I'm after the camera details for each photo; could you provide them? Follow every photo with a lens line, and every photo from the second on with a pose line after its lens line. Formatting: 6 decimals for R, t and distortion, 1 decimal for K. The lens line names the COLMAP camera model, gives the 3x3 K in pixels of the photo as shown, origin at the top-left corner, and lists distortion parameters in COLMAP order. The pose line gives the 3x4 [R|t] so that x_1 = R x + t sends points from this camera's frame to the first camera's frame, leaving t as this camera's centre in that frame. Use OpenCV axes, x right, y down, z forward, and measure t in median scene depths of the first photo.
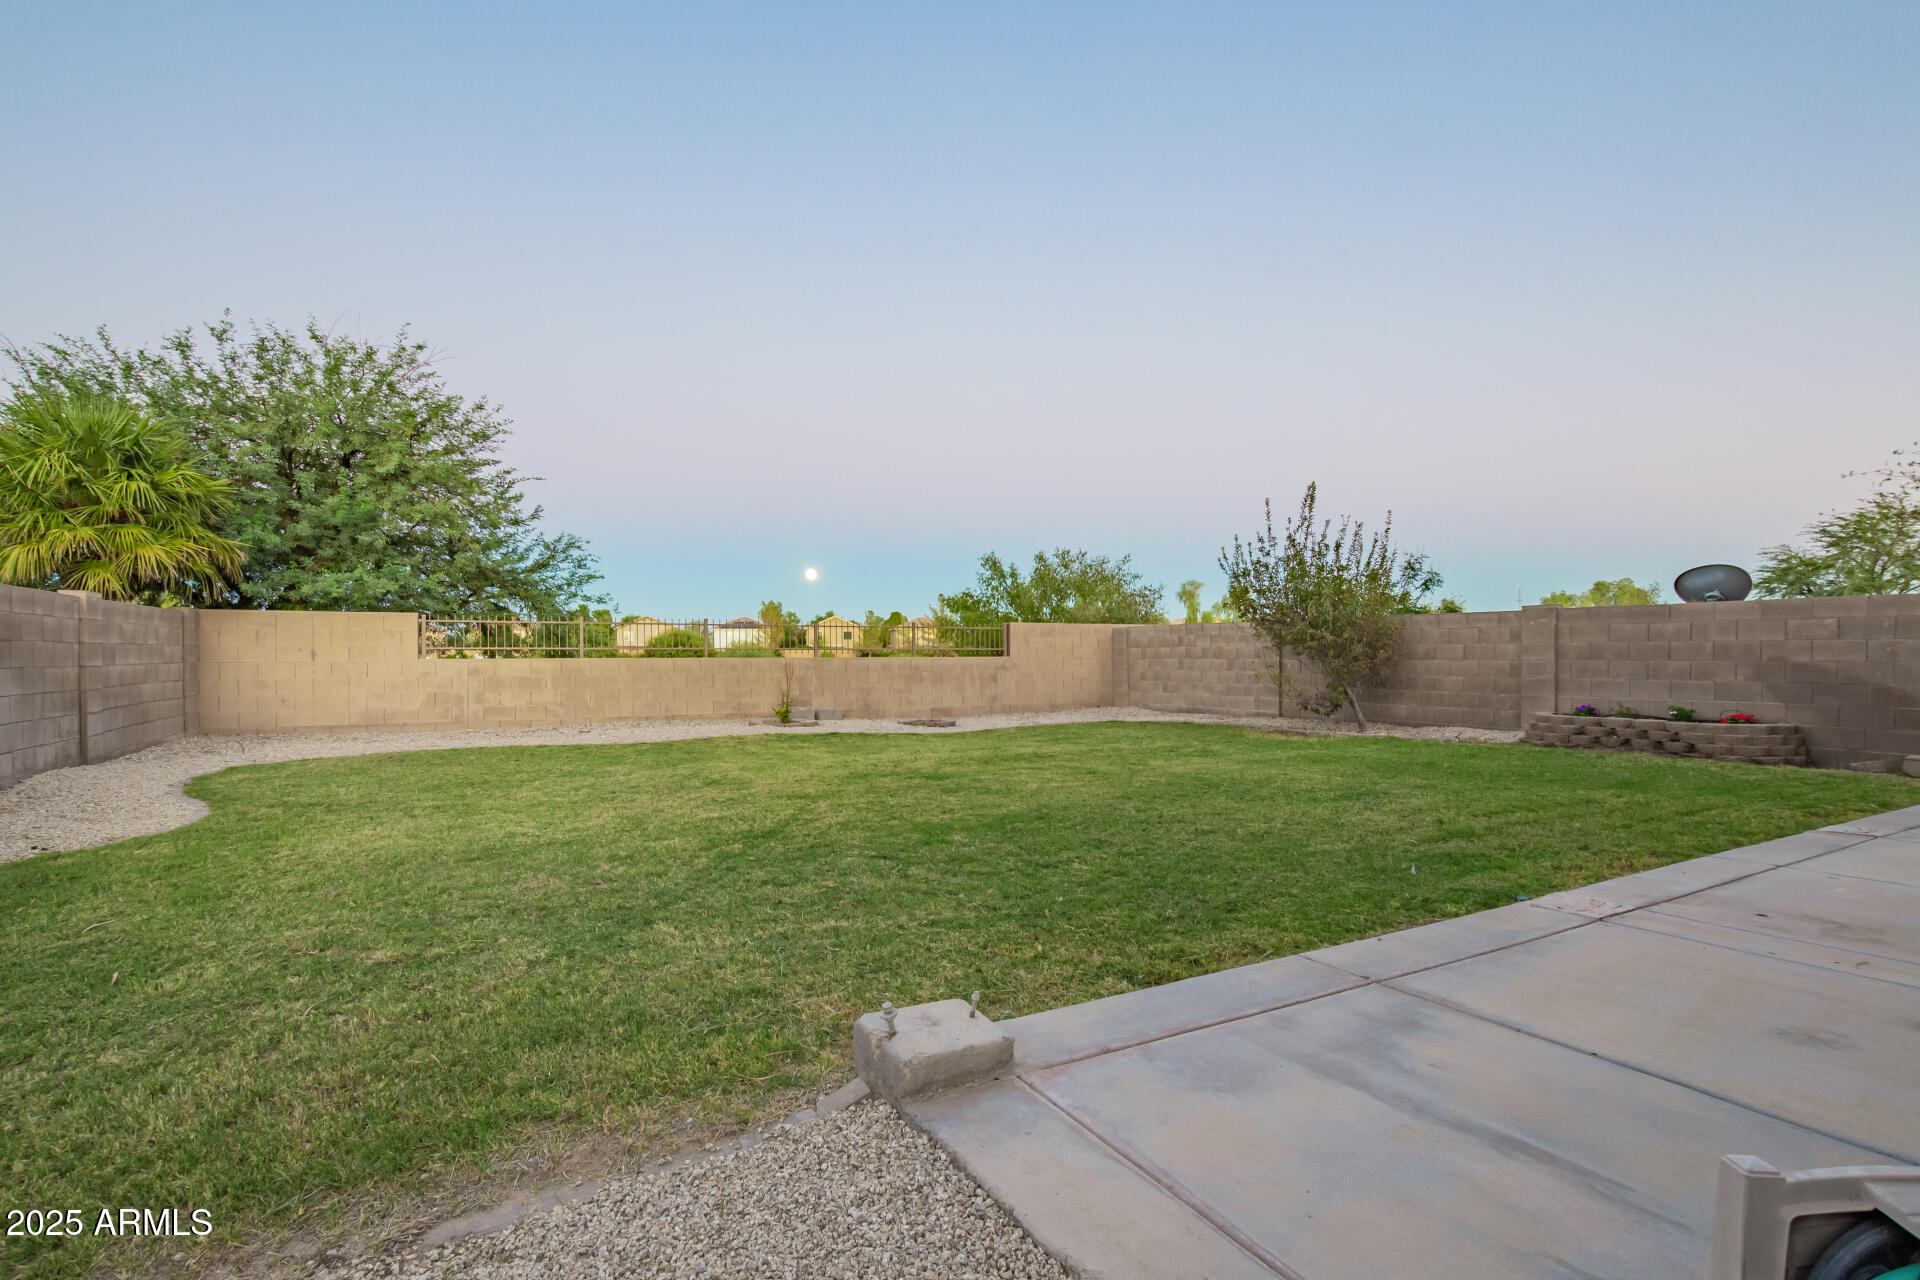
lens RADIAL K [[886.6, 0, 946.8], [0, 886.6, 654.4], [0, 0, 1]] dist [0.006497, -0.002116]
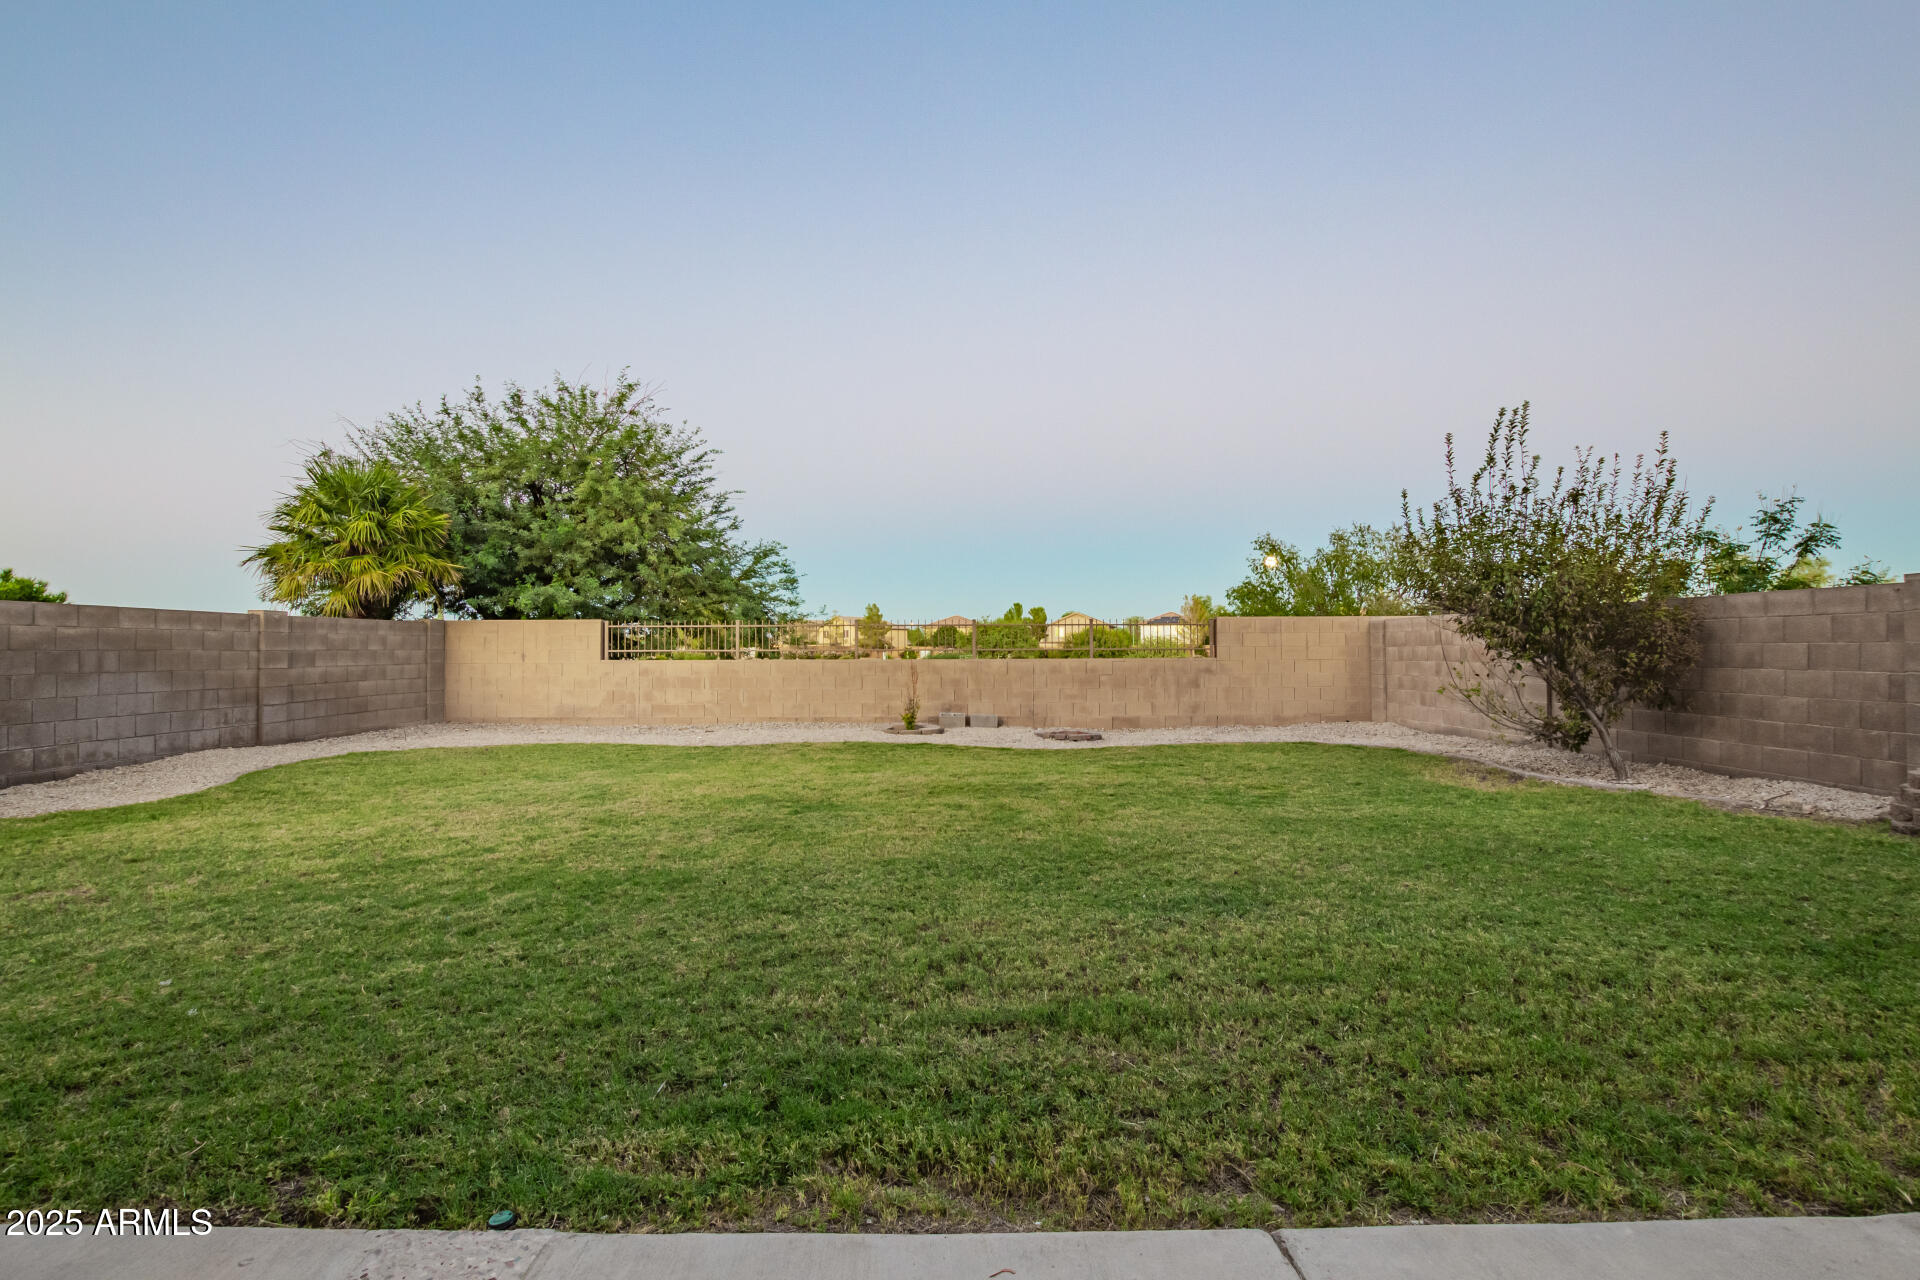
lens RADIAL K [[886.6, 0, 961.9], [0, 886.6, 631.6], [0, 0, 1]] dist [0.006497, -0.002116]
pose [[0.891619, -0.011486, -0.452640, 0.298254], [0.002169, 0.999775, -0.021096, -0.006450], [0.452781, 0.017828, 0.891444, 0.184231]]
